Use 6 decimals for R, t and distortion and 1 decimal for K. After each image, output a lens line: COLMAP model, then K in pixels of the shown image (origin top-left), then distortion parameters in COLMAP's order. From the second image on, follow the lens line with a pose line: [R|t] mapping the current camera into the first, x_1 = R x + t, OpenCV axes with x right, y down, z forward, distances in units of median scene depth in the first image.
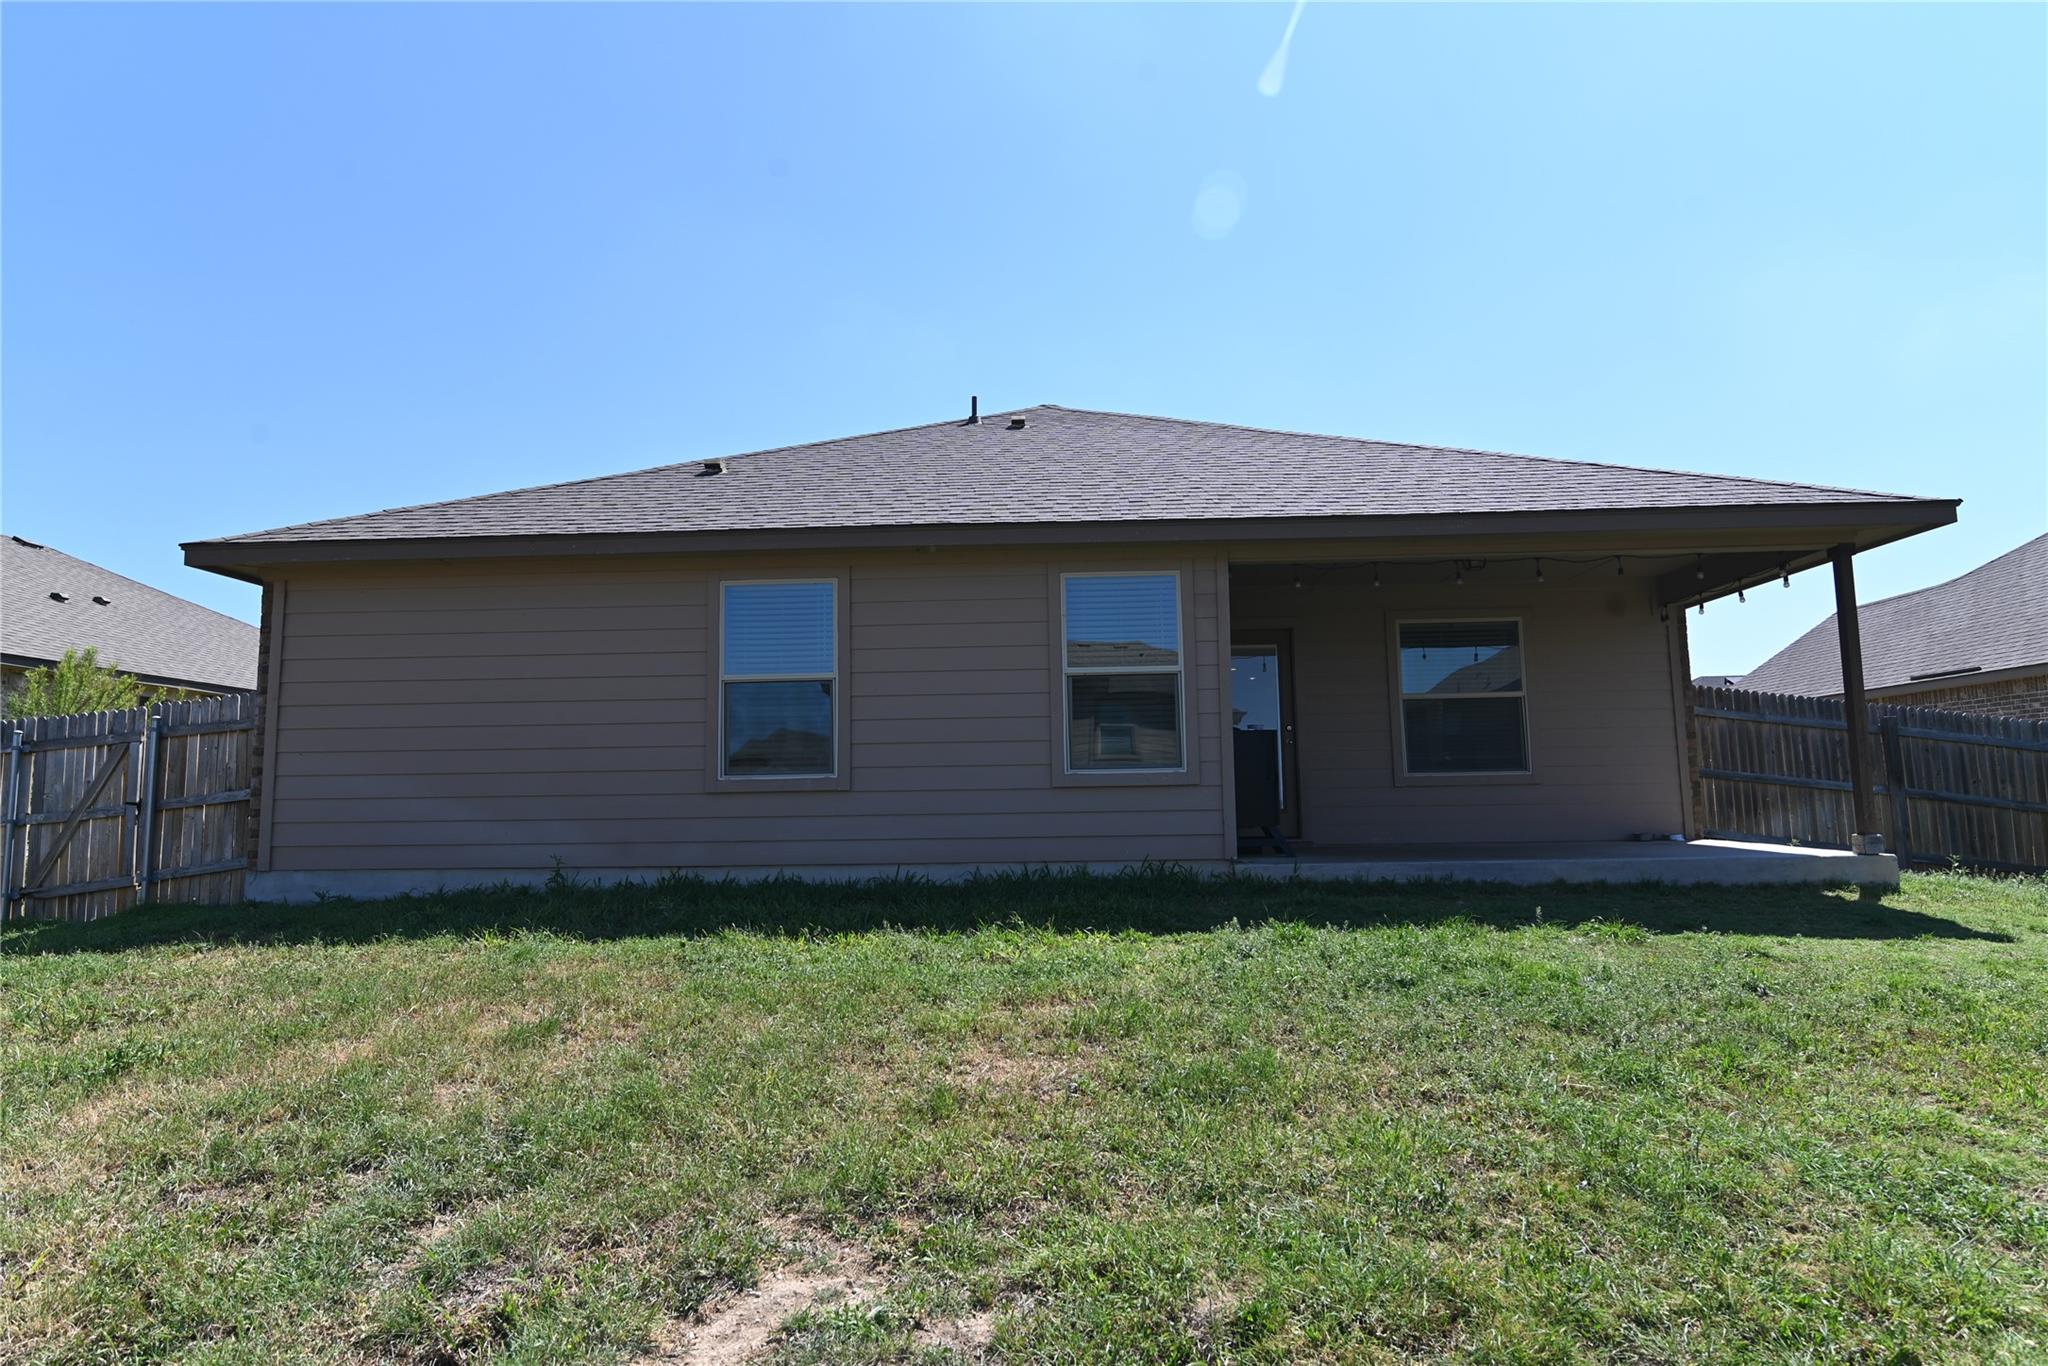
lens RADIAL K [[1173.3, 0, 1012.4], [0, 1173.3, 684.7], [0, 0, 1]] dist [-0.023057, -0.000960]
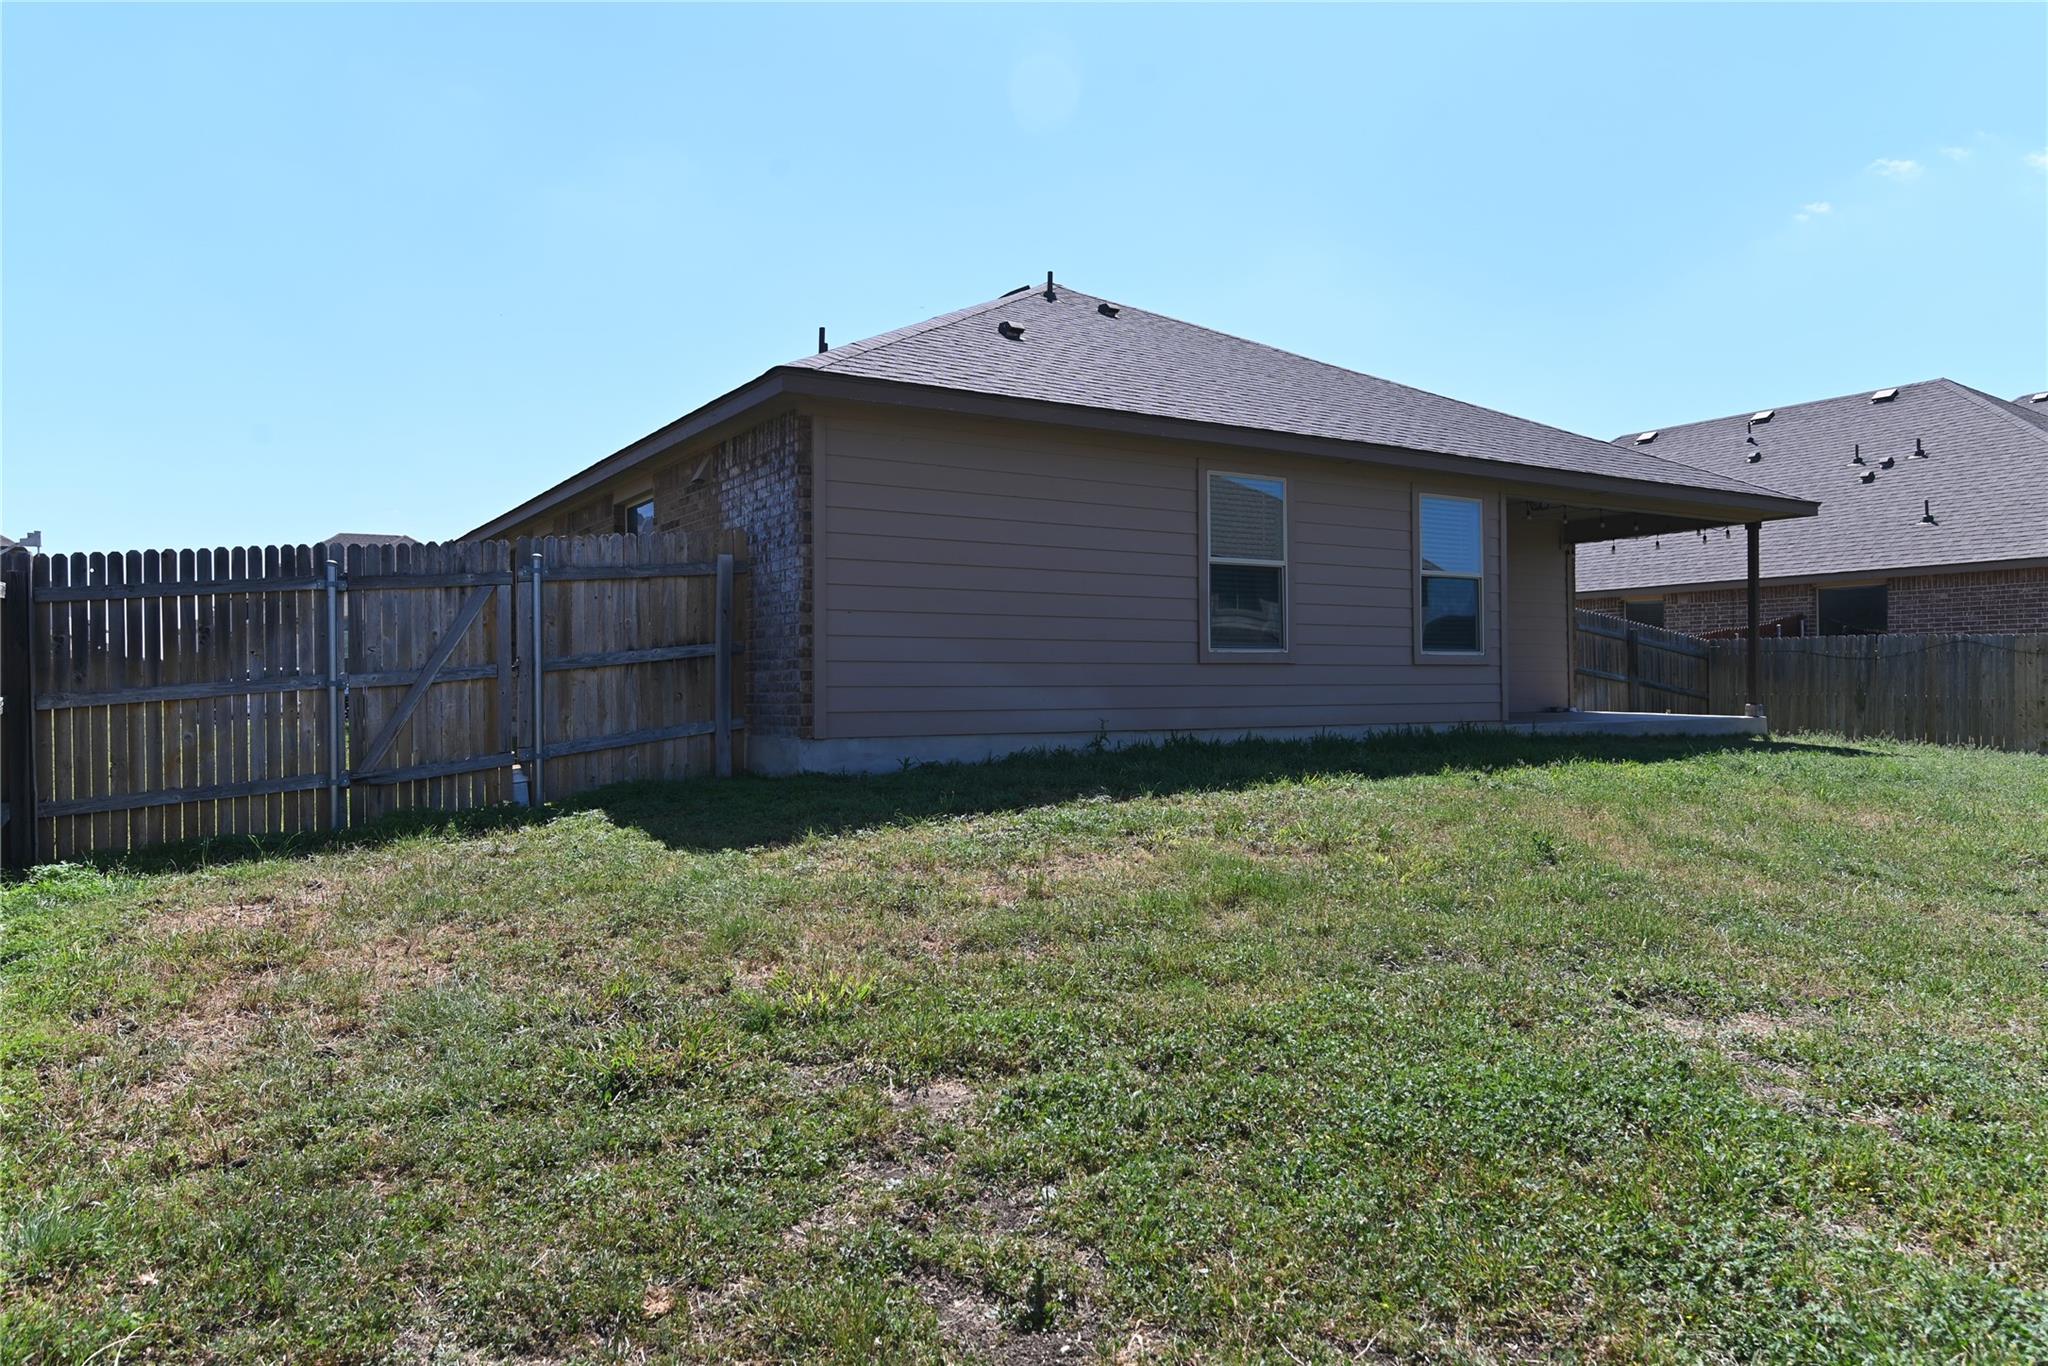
lens RADIAL K [[1392.3, 0, 1016.1], [0, 1392.3, 678.1], [0, 0, 1]] dist [-0.026700, -0.004264]
pose [[0.821911, 0.013548, 0.569455, -1.130343], [-0.069298, 0.994670, 0.076355, 0.016703], [-0.565385, -0.102219, 0.818468, 0.013995]]
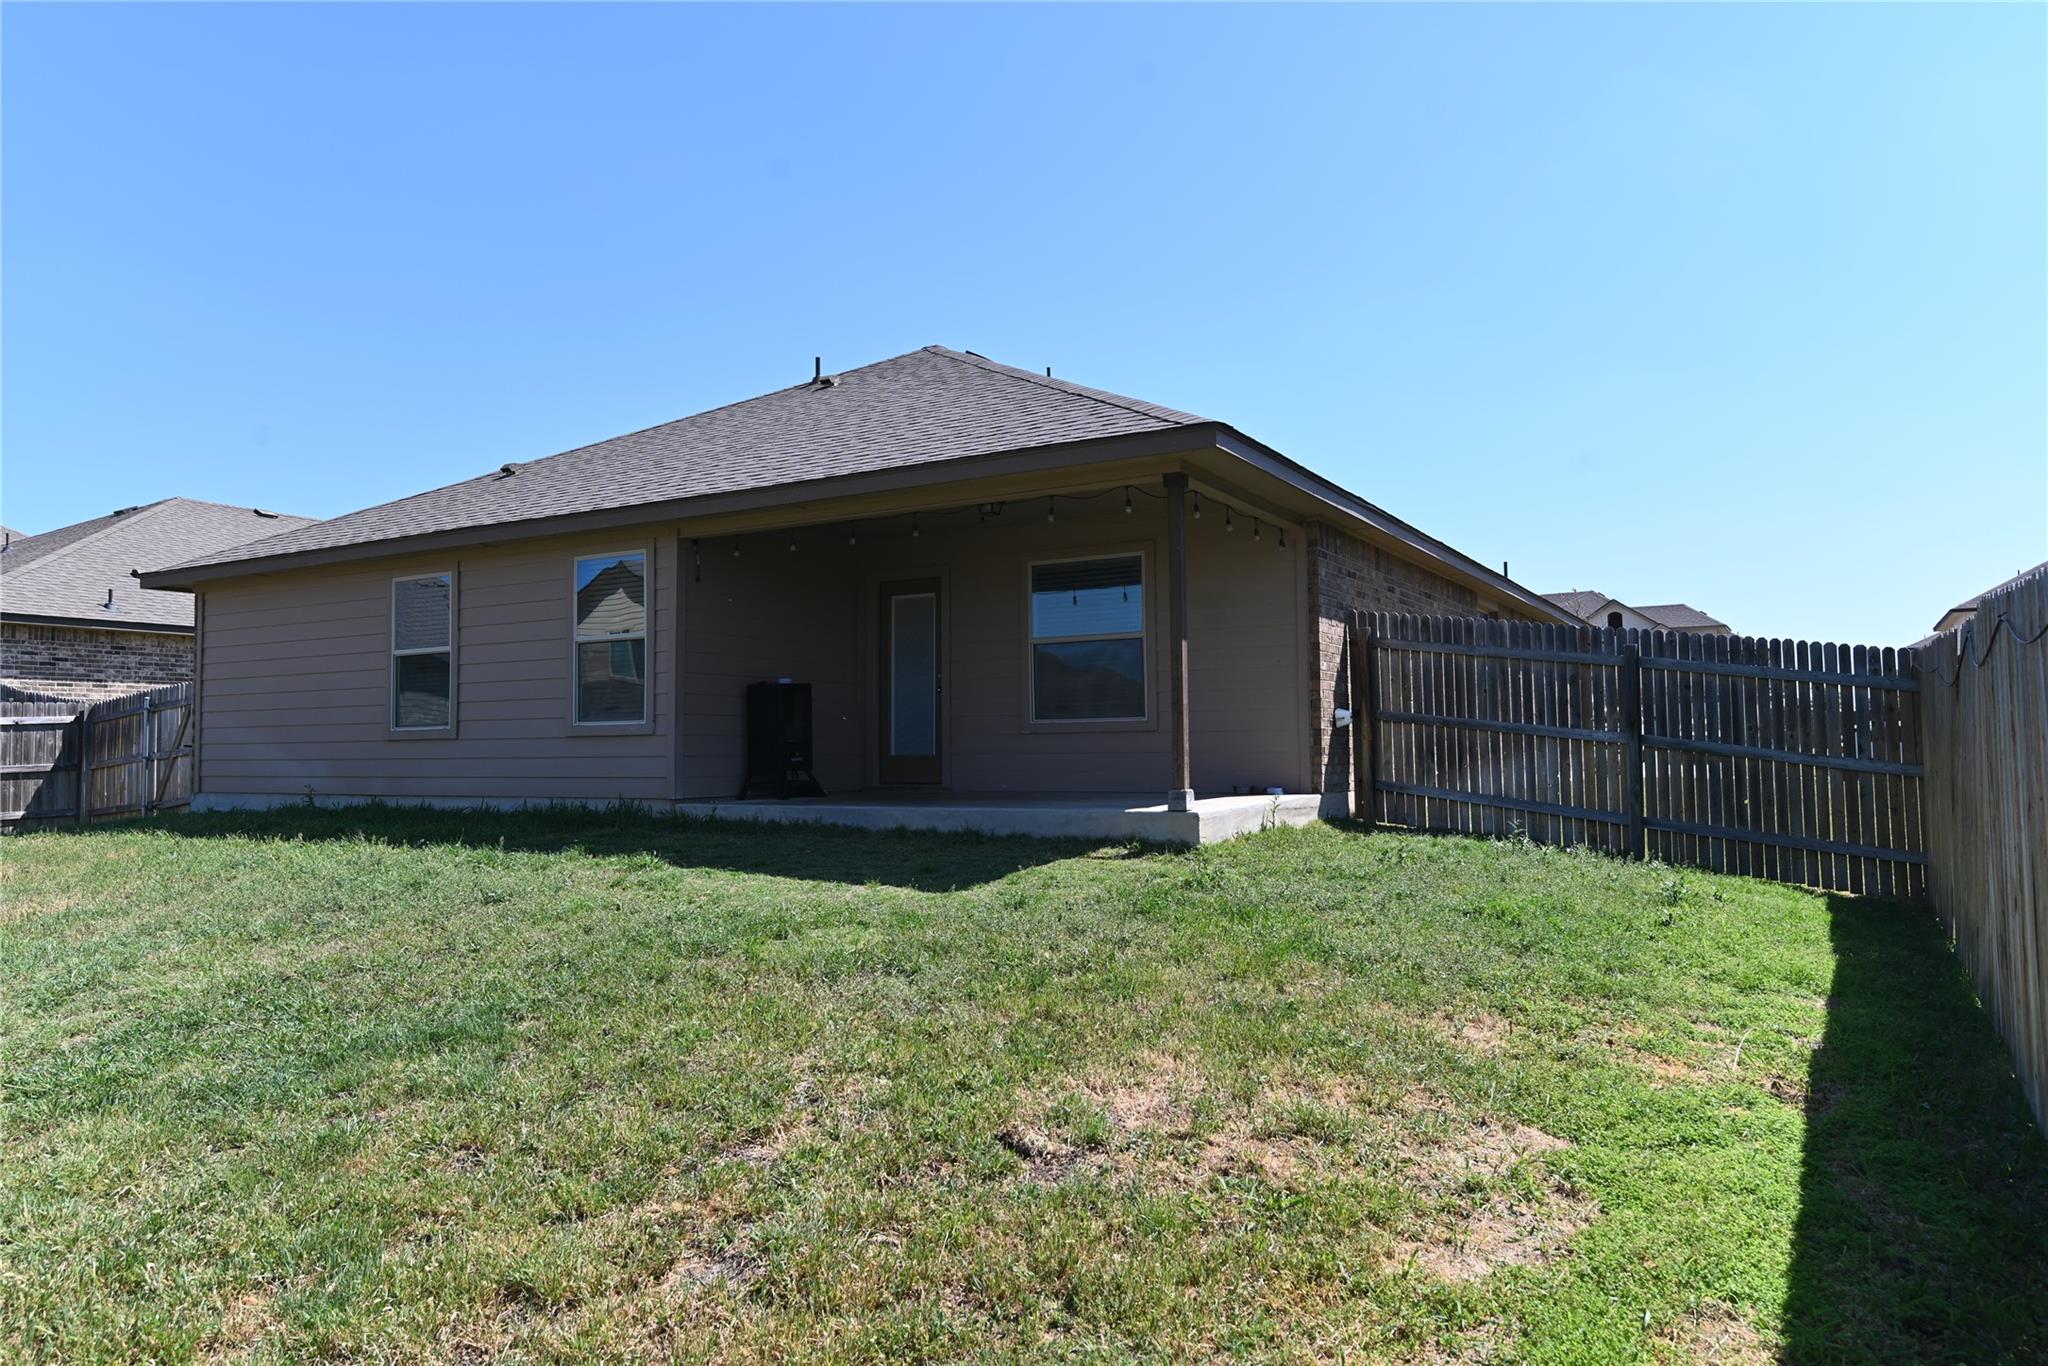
lens RADIAL K [[1392.3, 0, 1018.9], [0, 1392.3, 685.7], [0, 0, 1]] dist [-0.026700, -0.004264]
pose [[0.882655, -0.015086, -0.469780, 1.083701], [0.046131, 0.997440, 0.054644, -0.021437], [0.467753, -0.069903, 0.881091, -0.042502]]
